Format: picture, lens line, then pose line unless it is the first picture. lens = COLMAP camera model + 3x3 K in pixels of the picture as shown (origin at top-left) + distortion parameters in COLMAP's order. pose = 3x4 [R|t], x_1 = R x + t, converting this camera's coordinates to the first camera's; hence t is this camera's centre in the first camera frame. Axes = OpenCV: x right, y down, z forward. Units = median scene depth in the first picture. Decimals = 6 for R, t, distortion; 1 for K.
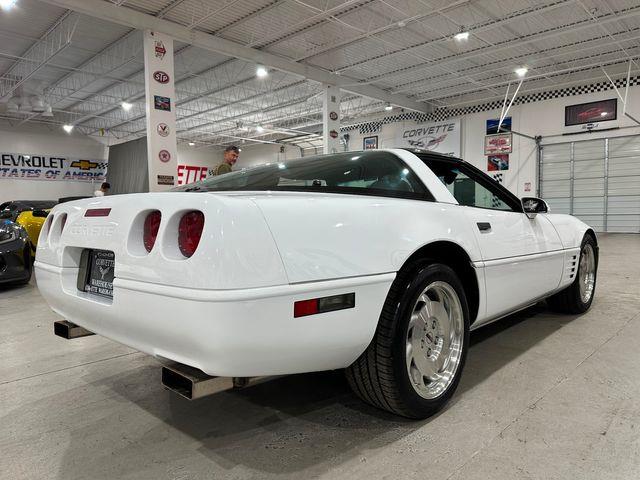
lens RADIAL K [[450.3, 0, 317.1], [0, 450.3, 243.2], [0, 0, 1]] dist [0.021900, -0.029173]
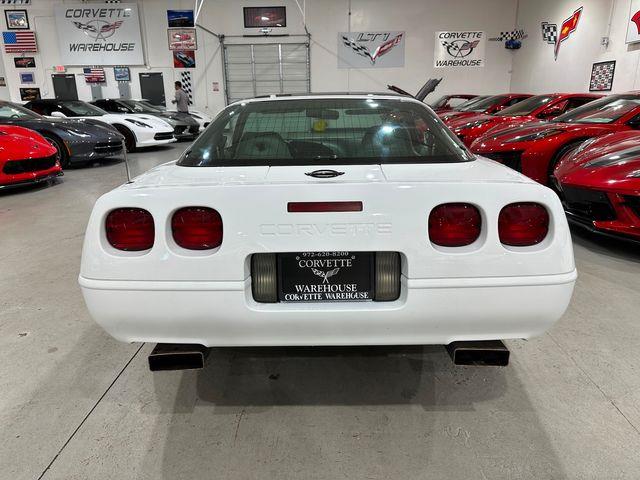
lens RADIAL K [[450.3, 0, 318.9], [0, 450.3, 241.6], [0, 0, 1]] dist [0.021900, -0.029173]
pose [[0.737974, -0.196197, 0.645679, -0.585594], [0.047112, 0.969448, 0.240732, -0.113490], [-0.673183, -0.147235, 0.724670, 0.244712]]
